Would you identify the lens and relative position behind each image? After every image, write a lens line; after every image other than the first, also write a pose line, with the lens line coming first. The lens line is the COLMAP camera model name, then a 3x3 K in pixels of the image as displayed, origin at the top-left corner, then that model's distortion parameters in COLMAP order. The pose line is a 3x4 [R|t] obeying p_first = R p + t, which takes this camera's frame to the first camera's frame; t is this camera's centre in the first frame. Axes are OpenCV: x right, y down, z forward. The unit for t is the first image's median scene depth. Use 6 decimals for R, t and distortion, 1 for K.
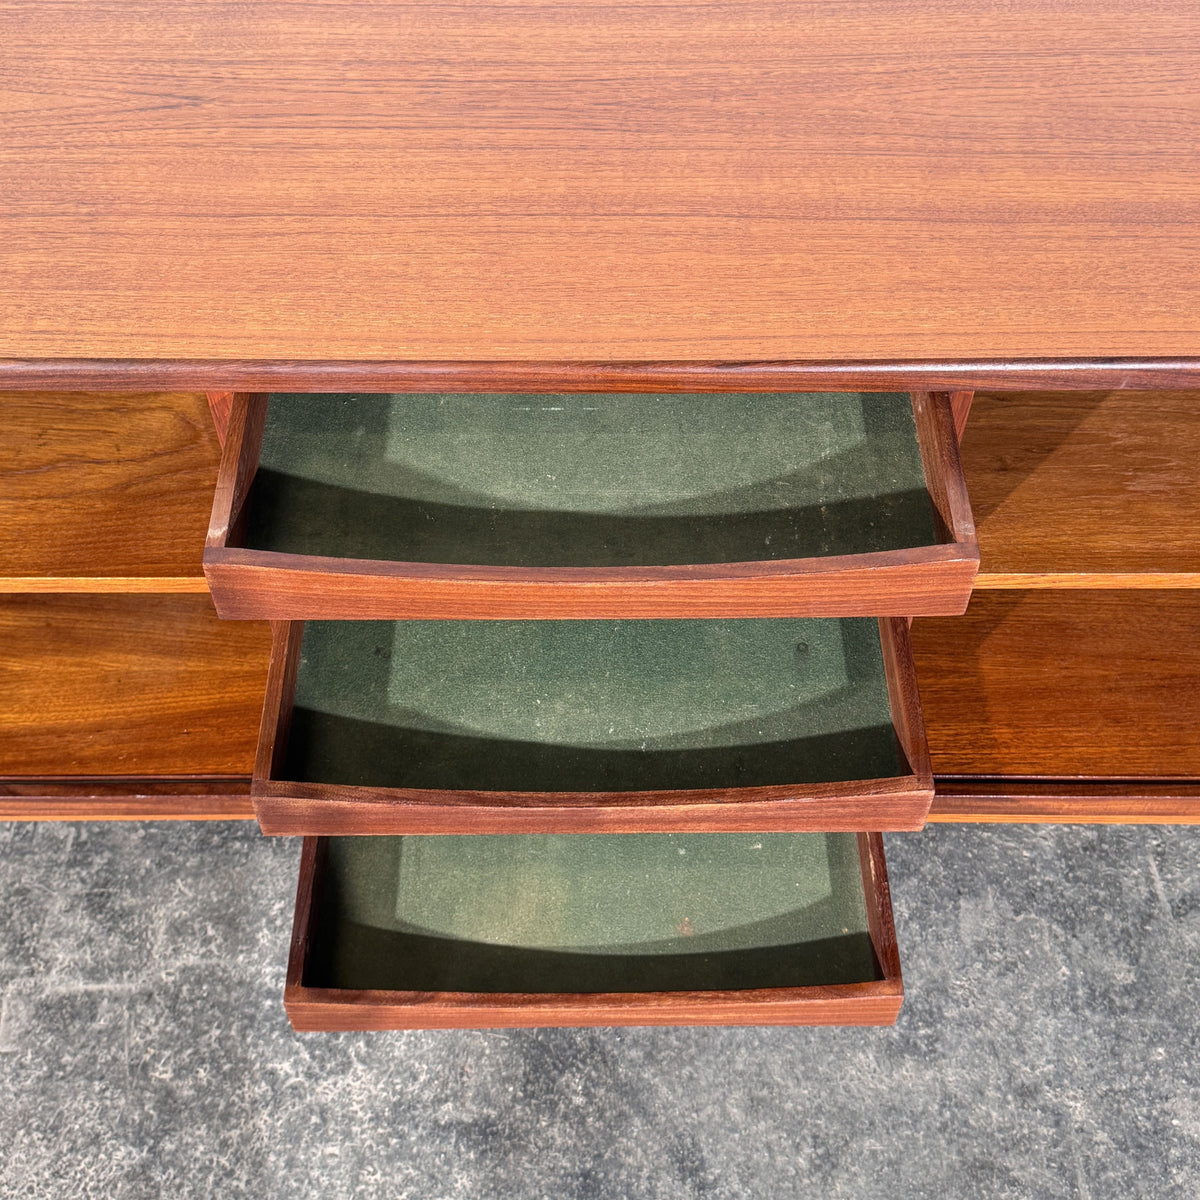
lens RADIAL K [[1586.9, 0, 589.9], [0, 1586.9, 608.3], [0, 0, 1]] dist [0.029779, 0.000000]
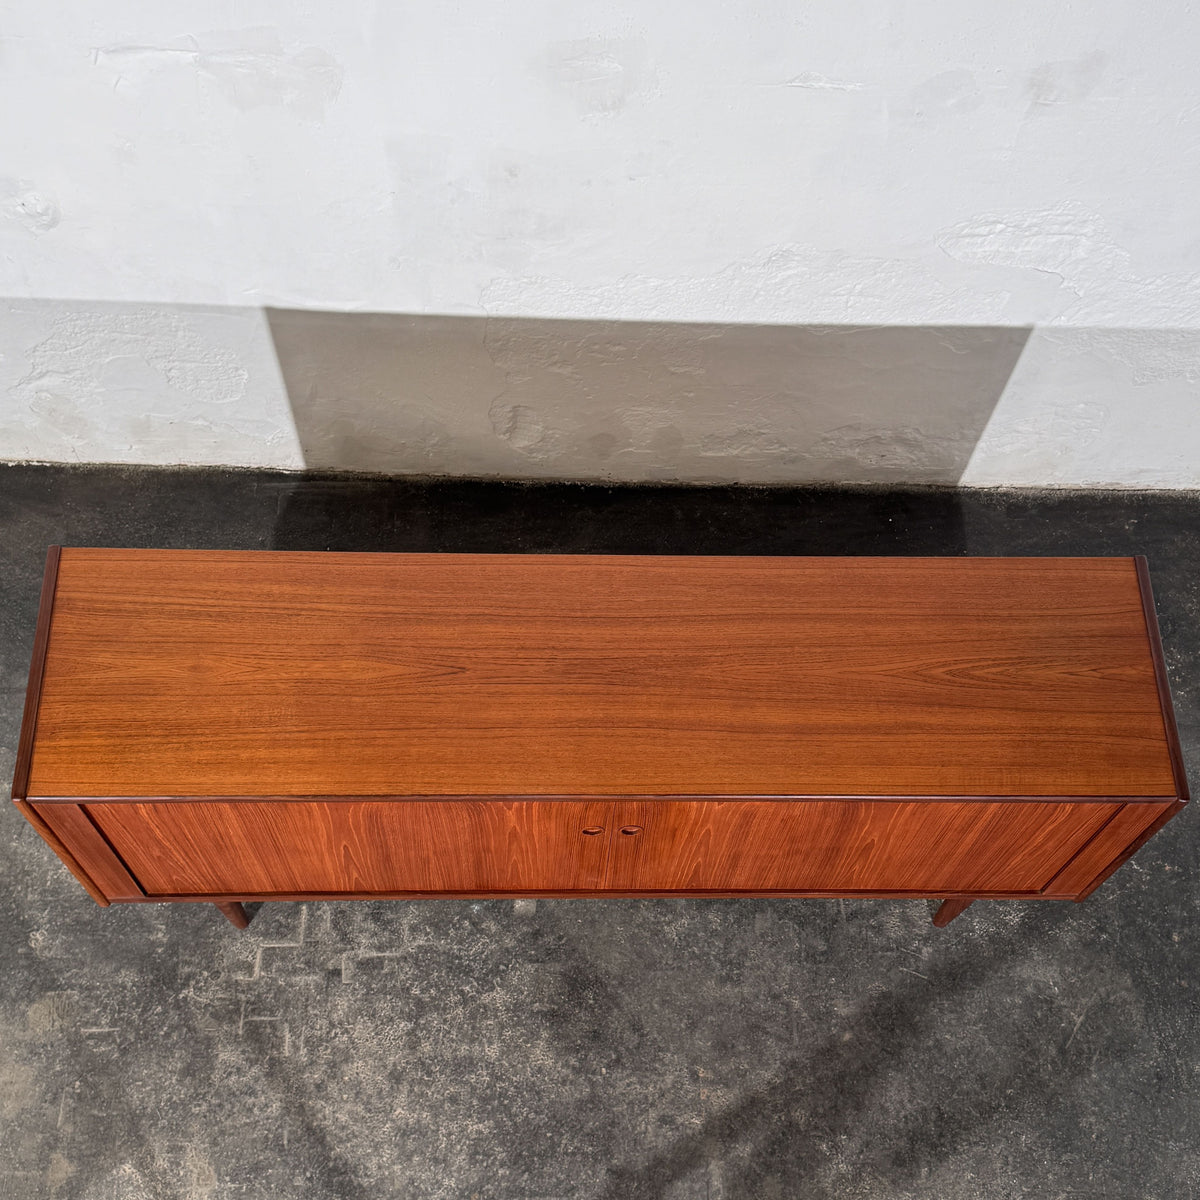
lens RADIAL K [[1429.6, 0, 608.5], [0, 1429.6, 803.9], [0, 0, 1]] dist [0.103128, 0.000000]
pose [[0.998438, -0.000294, 0.055864, -0.102945], [-0.013109, 0.970830, 0.239411, -0.504922], [-0.054305, -0.239769, 0.969310, -1.038832]]
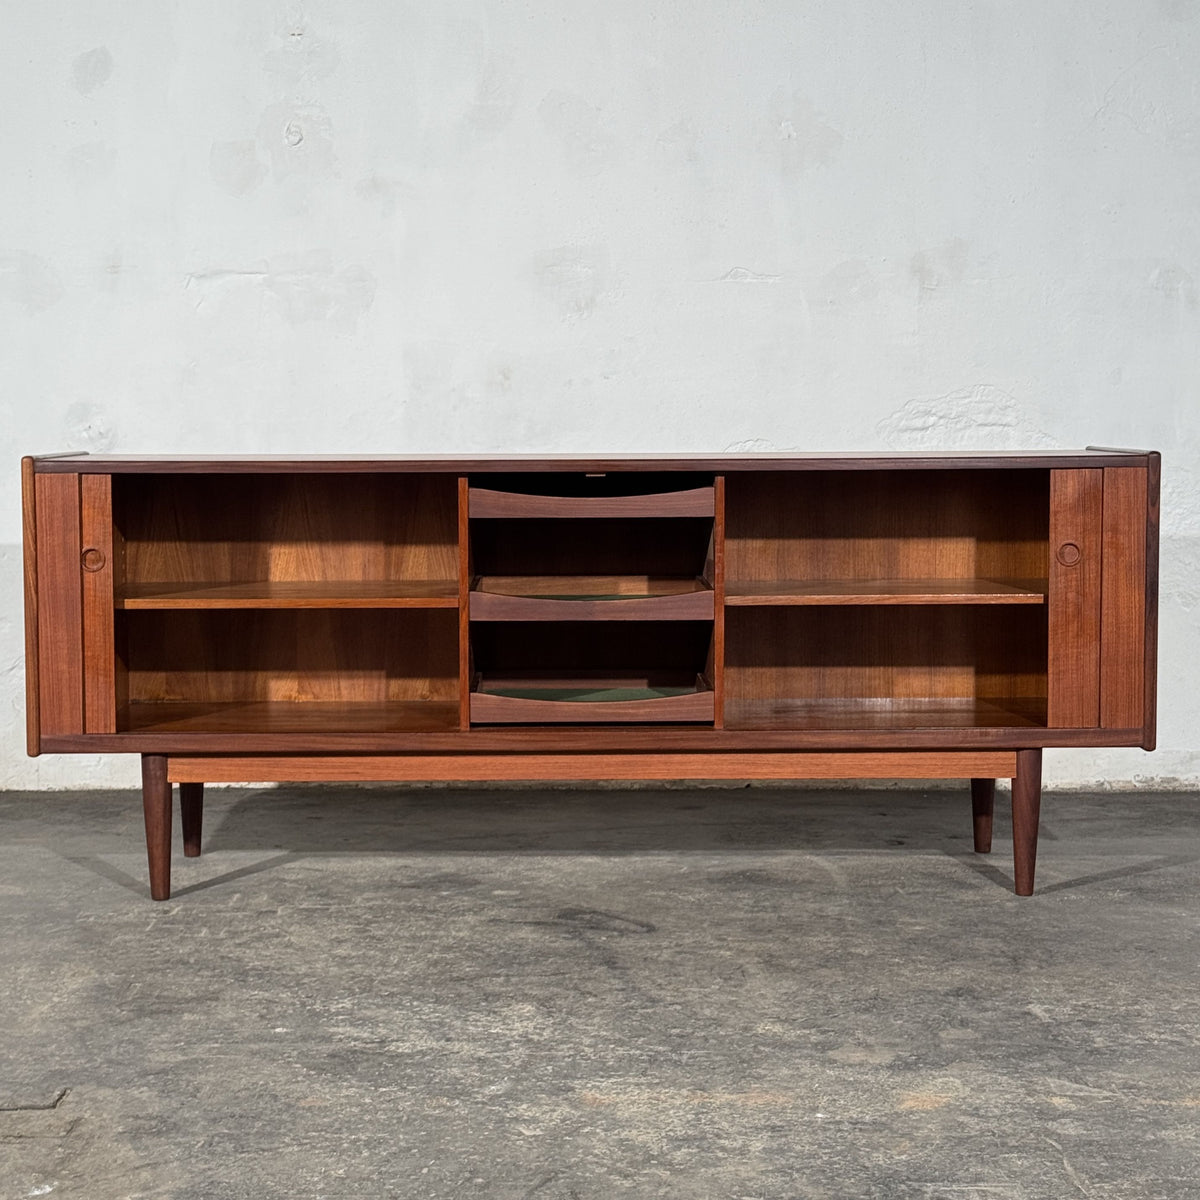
lens RADIAL K [[2278.8, 0, 588.8], [0, 2278.8, 615.1], [0, 0, 1]] dist [0.128946, 0.000000]
pose [[0.999844, -0.002560, 0.017458, -0.054000], [0.014632, 0.673226, -0.739292, 2.099353], [-0.009861, 0.739433, 0.673158, -1.110032]]
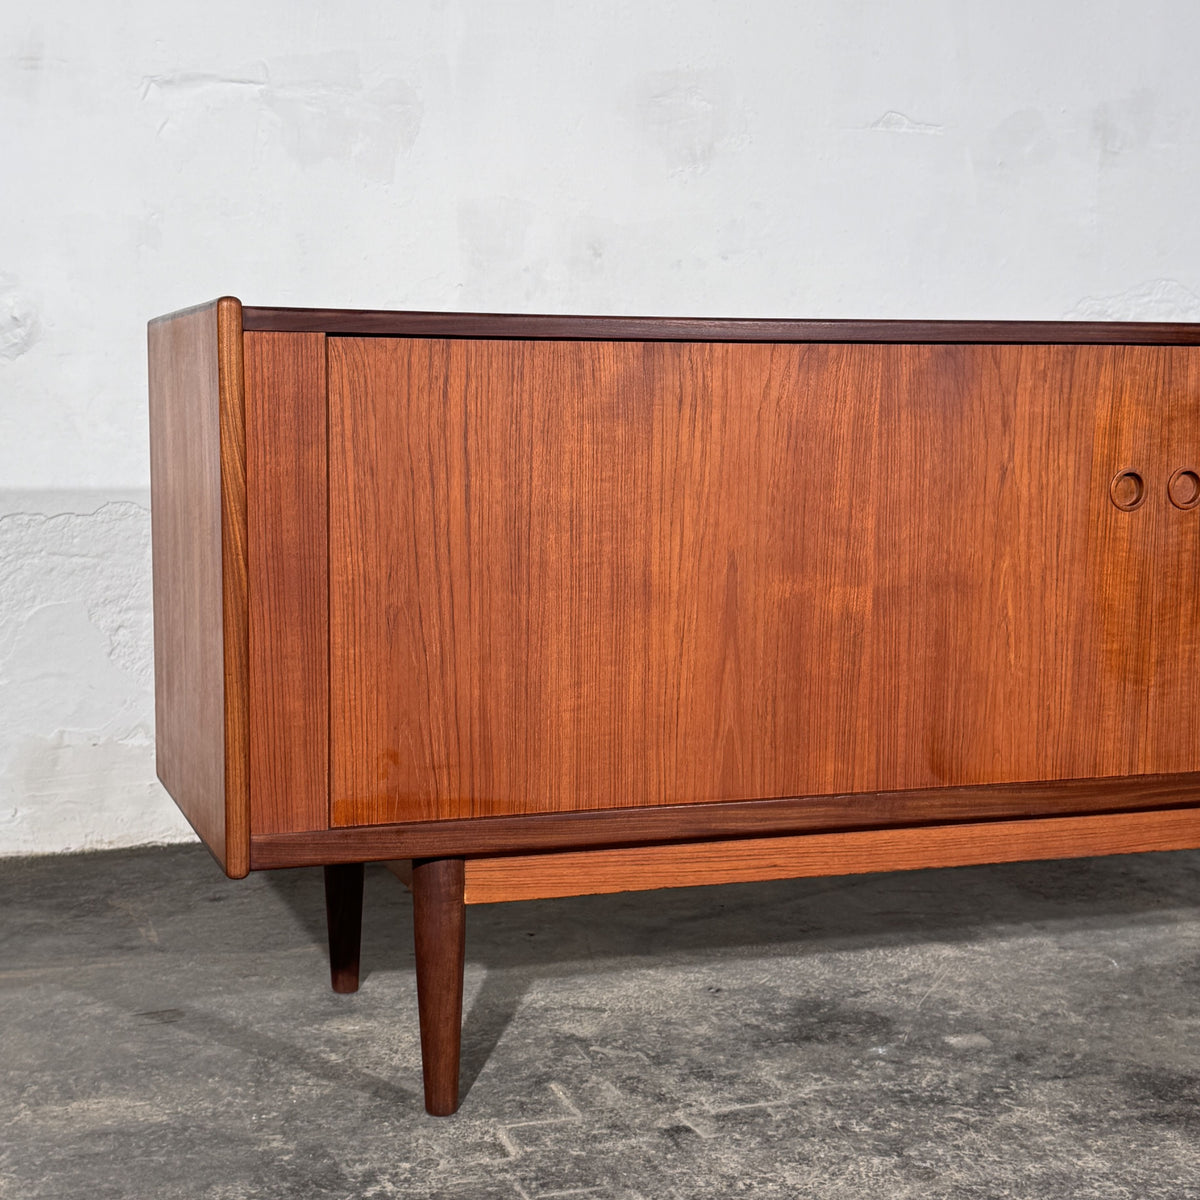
lens RADIAL K [[1837.3, 0, 519.9], [0, 1837.3, 660.1], [0, 0, 1]] dist [0.094549, 0.000000]
pose [[0.949438, -0.035650, 0.311925, -0.880657], [0.245551, 0.703415, -0.667017, 0.861827], [-0.195634, 0.709885, 0.676603, -0.017392]]
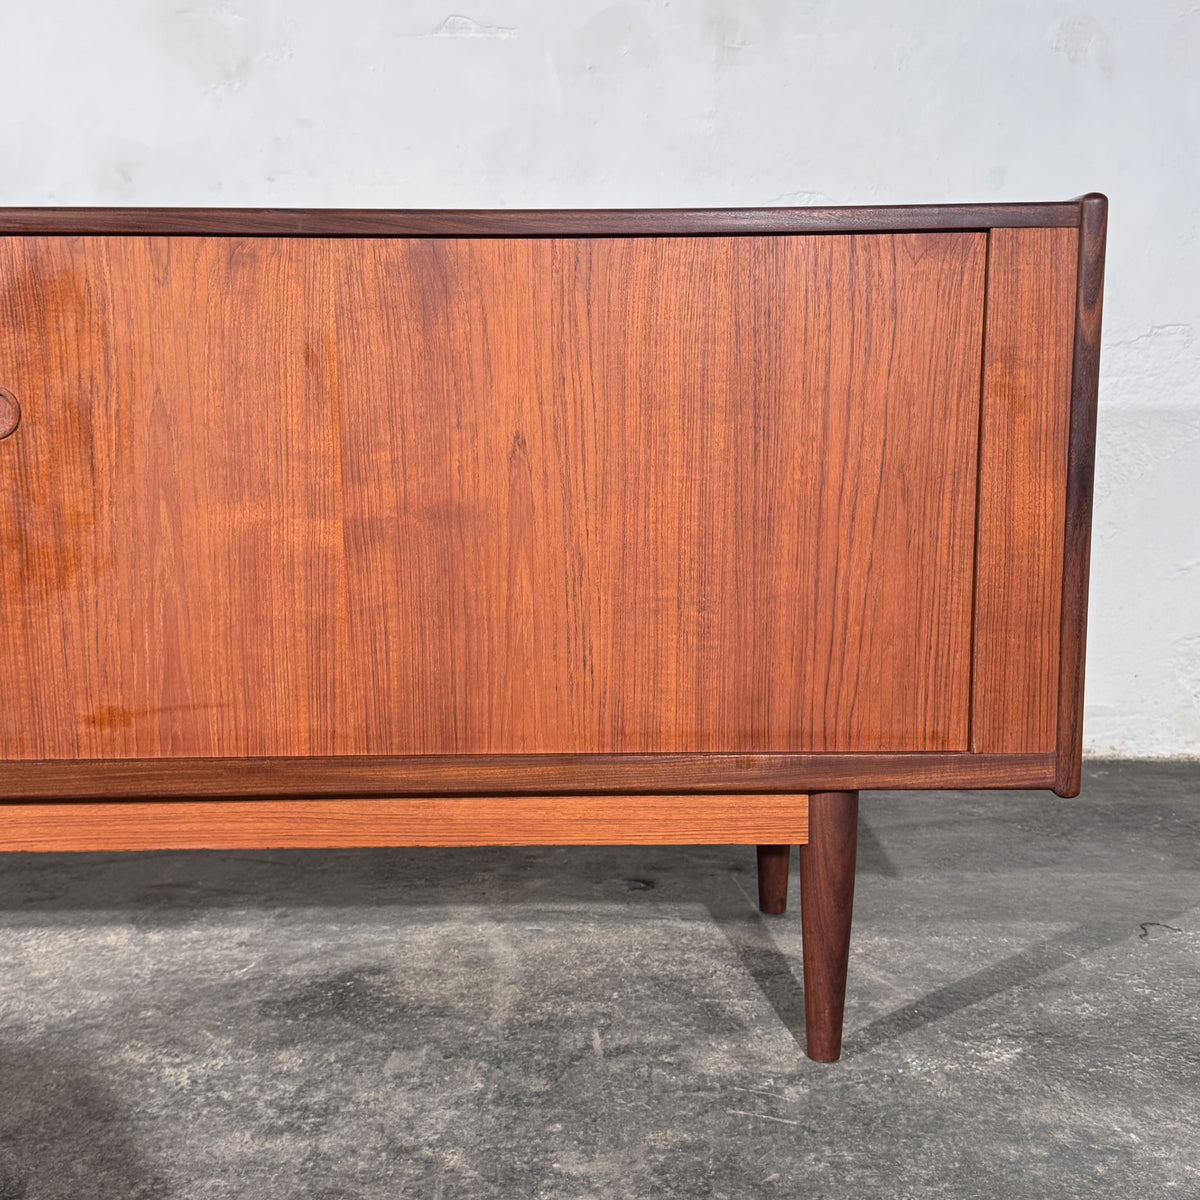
lens RADIAL K [[1586.9, 0, 600.0], [0, 1586.9, 610.4], [0, 0, 1]] dist [0.029779, 0.000000]
pose [[0.999922, -0.003038, 0.012153, 0.382847], [0.010612, 0.720964, -0.692891, 0.729436], [-0.006657, 0.692966, 0.720940, 0.115491]]
